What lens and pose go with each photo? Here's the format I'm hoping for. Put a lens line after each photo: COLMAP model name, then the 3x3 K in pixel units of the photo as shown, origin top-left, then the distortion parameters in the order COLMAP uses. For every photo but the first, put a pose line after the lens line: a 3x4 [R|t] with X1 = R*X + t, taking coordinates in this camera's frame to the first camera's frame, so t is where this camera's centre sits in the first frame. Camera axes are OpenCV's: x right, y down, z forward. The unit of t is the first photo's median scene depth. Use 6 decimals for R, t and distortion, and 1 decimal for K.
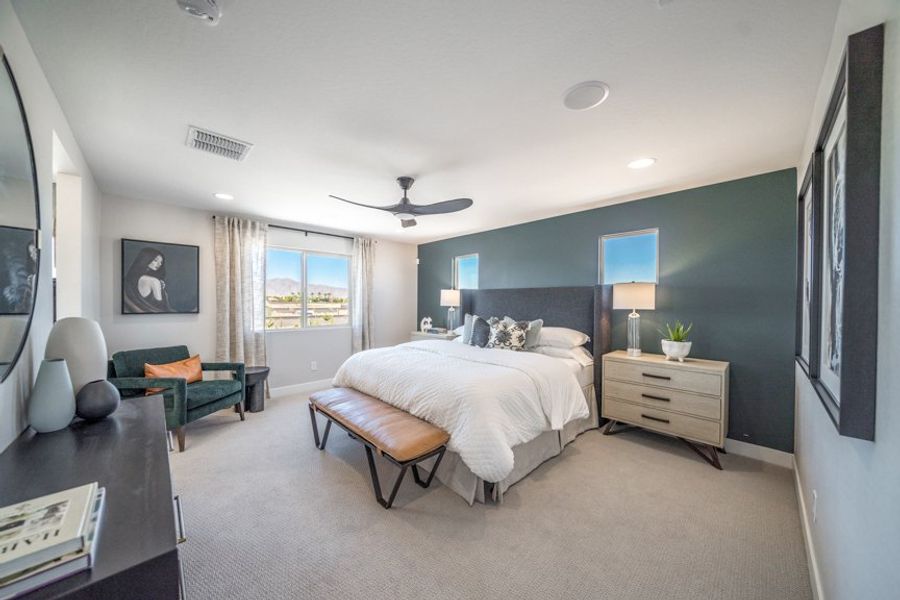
lens RADIAL K [[314.5, 0, 449.6], [0, 314.5, 304.6], [0, 0, 1]] dist [0.000129, 0.000023]
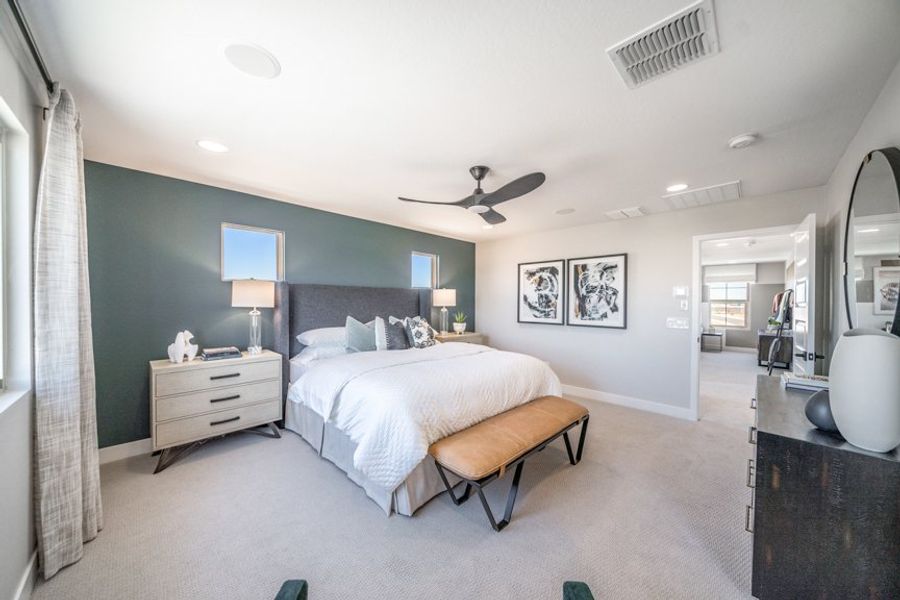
lens RADIAL K [[314.5, 0, 449.6], [0, 314.5, 304.6], [0, 0, 1]] dist [0.000129, 0.000023]
pose [[-0.046348, -0.016192, 0.998794, -0.831619], [0.002593, 0.999863, 0.016329, -0.013900], [-0.998922, 0.003346, -0.046299, 0.901695]]
